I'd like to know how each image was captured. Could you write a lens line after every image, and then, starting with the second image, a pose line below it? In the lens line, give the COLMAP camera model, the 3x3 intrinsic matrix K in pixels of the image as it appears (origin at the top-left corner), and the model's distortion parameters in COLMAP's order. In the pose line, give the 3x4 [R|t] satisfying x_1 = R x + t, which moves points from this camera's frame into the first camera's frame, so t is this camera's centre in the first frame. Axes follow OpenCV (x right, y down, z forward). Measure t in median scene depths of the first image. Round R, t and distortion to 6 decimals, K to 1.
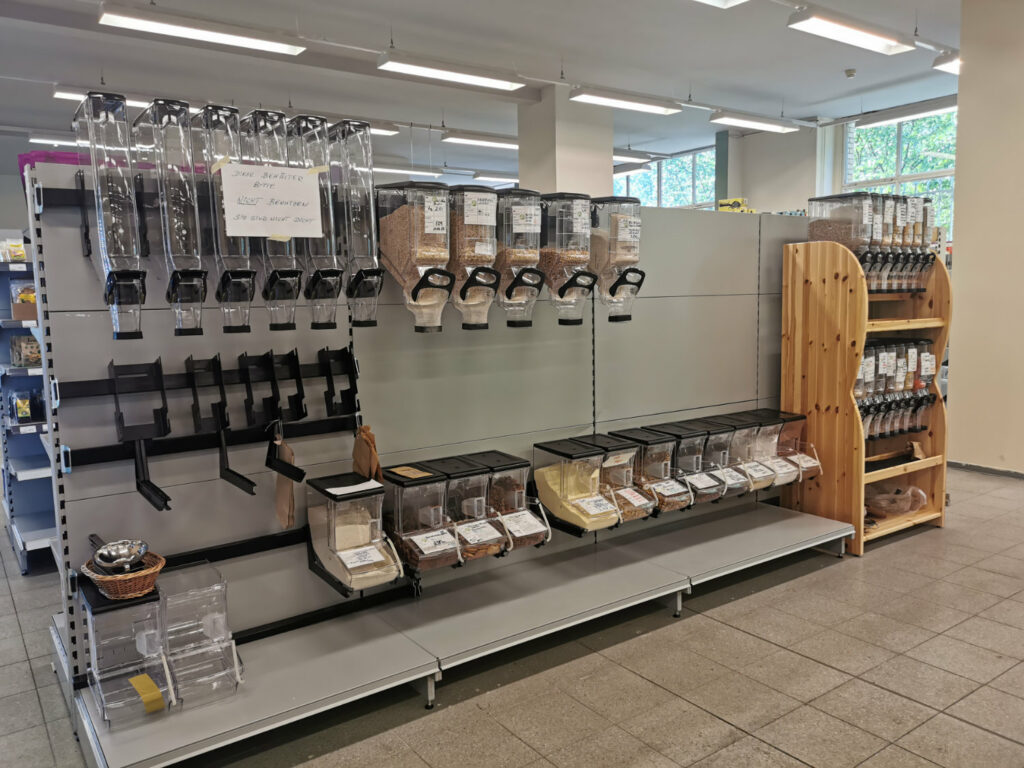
lens RADIAL K [[793.6, 0, 512.8], [0, 793.6, 383.7], [0, 0, 1]] dist [0.012720, -0.021467]
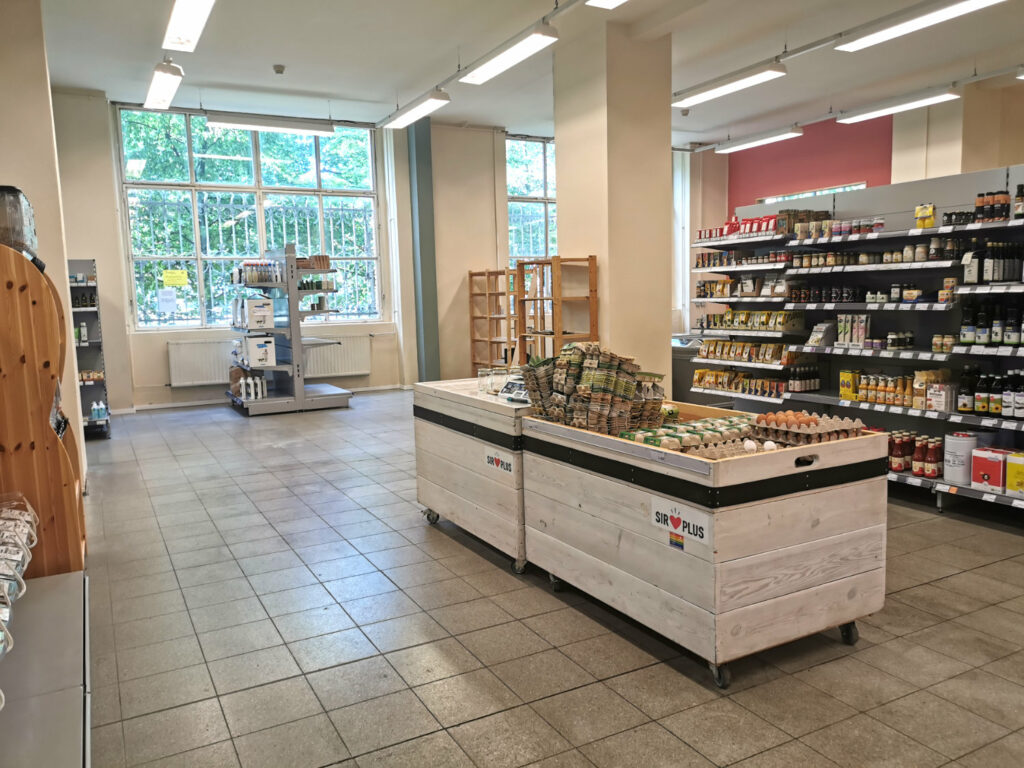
lens RADIAL K [[793.6, 0, 513.9], [0, 793.6, 388.7], [0, 0, 1]] dist [0.012720, -0.021467]
pose [[0.125585, -0.102561, 0.986767, -0.353458], [0.139416, 0.986596, 0.084800, -0.027107], [-0.982238, 0.126922, 0.138200, 0.393355]]
